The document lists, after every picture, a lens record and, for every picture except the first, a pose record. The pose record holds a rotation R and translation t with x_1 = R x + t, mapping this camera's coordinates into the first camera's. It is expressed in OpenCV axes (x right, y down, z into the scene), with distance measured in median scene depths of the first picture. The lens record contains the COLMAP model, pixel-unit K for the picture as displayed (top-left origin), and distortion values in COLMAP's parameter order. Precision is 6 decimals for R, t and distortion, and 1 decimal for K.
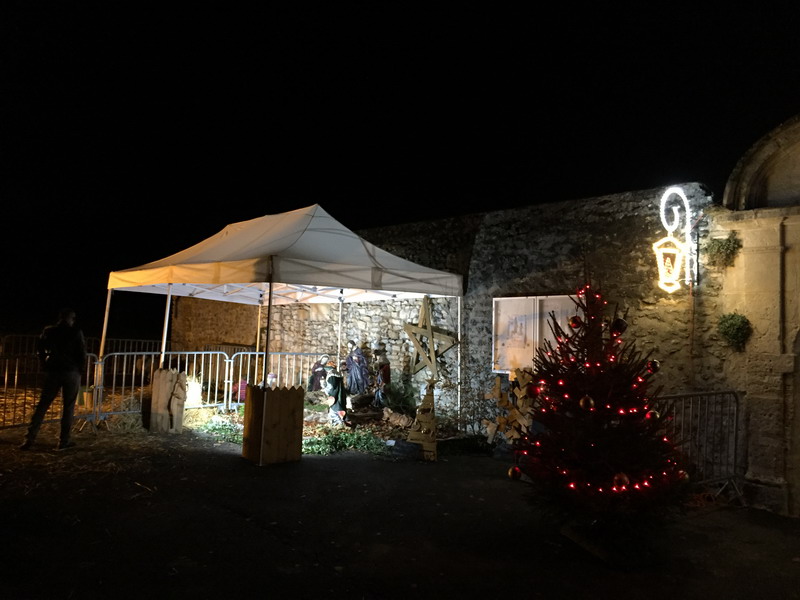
lens RADIAL K [[686.8, 0, 400.0], [0, 686.8, 300.0], [0, 0, 1]] dist [0.095281, -0.135503]
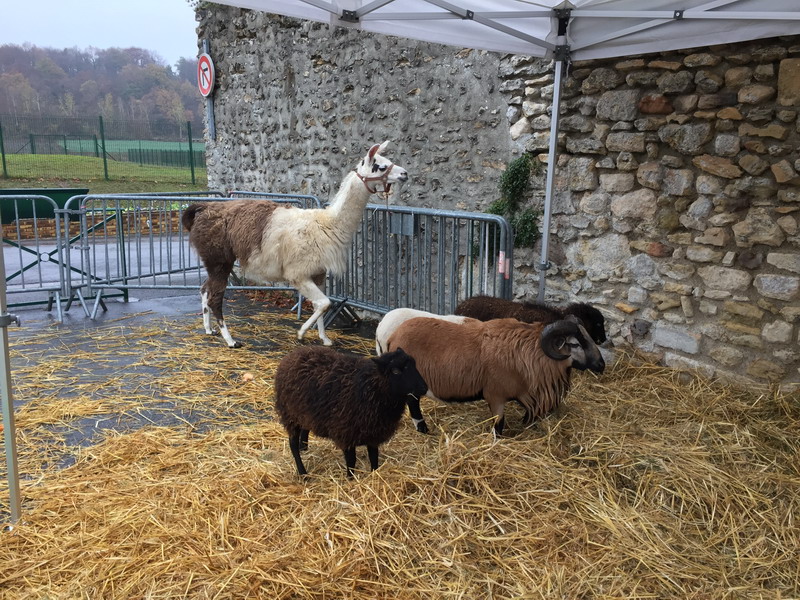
lens RADIAL K [[686.8, 0, 400.0], [0, 686.8, 300.0], [0, 0, 1]] dist [0.095281, -0.135503]
pose [[0.999168, -0.036924, -0.017338, -0.327887], [0.040067, 0.968133, 0.247211, 0.034799], [0.007658, -0.247700, 0.968807, 0.891116]]
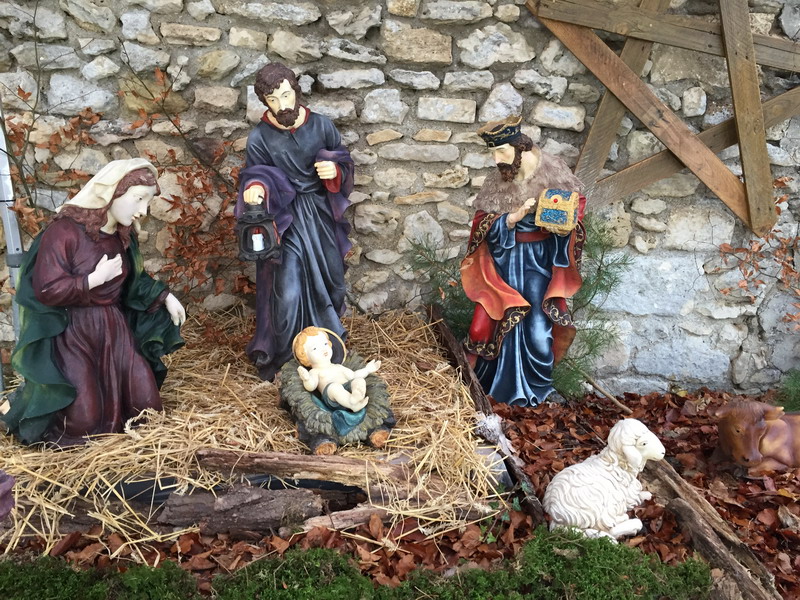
lens RADIAL K [[686.8, 0, 400.0], [0, 686.8, 300.0], [0, 0, 1]] dist [0.095281, -0.135503]
pose [[0.491906, -0.242063, 0.836321, -0.206613], [-0.046287, 0.951944, 0.302754, 0.060180], [-0.869417, -0.187638, 0.457063, 0.873363]]
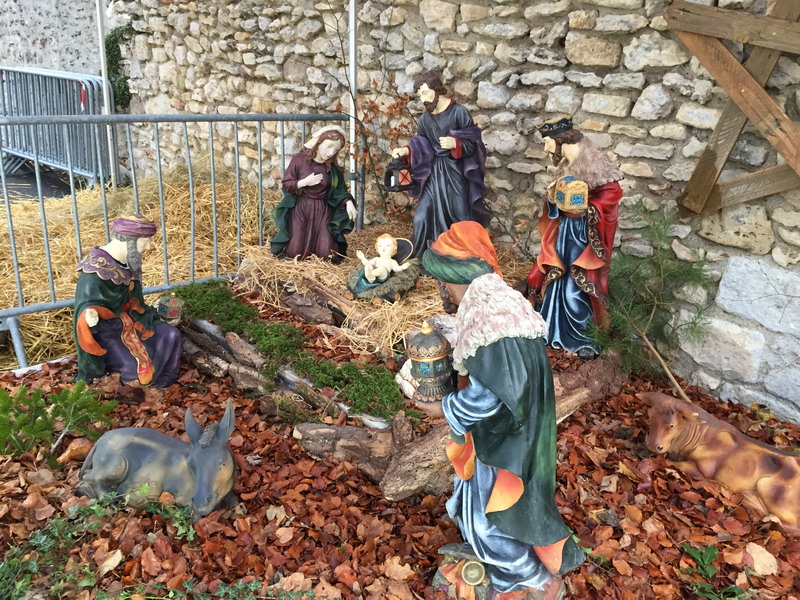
lens RADIAL K [[686.8, 0, 400.0], [0, 686.8, 300.0], [0, 0, 1]] dist [0.095281, -0.135503]
pose [[0.993192, -0.030301, 0.112481, -0.113241], [-0.015251, 0.923446, 0.383425, 0.037131], [-0.115488, -0.382530, 0.916697, 0.711886]]
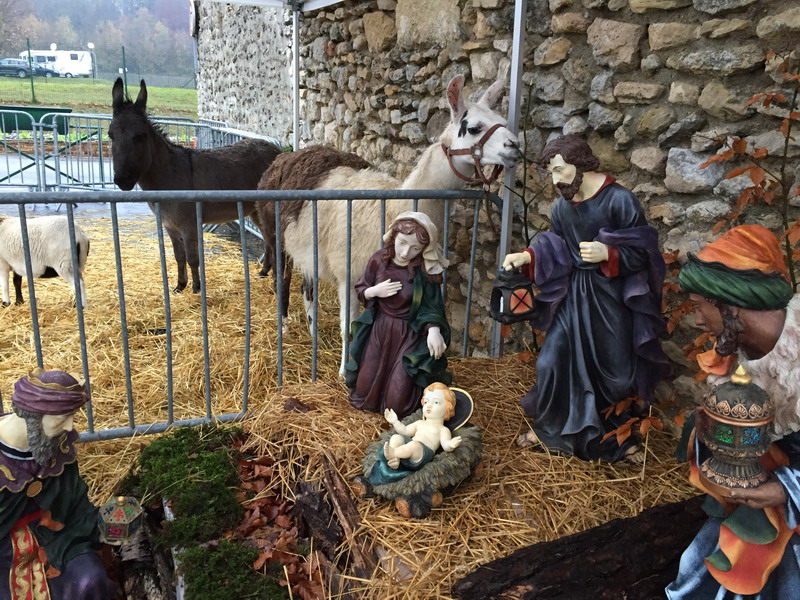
lens RADIAL K [[686.8, 0, 400.0], [0, 686.8, 300.0], [0, 0, 1]] dist [0.095281, -0.135503]
pose [[0.968704, 0.069454, -0.238305, -0.064646], [0.007804, 0.951059, 0.308909, 0.045786], [0.248097, -0.301101, 0.920753, 0.825818]]
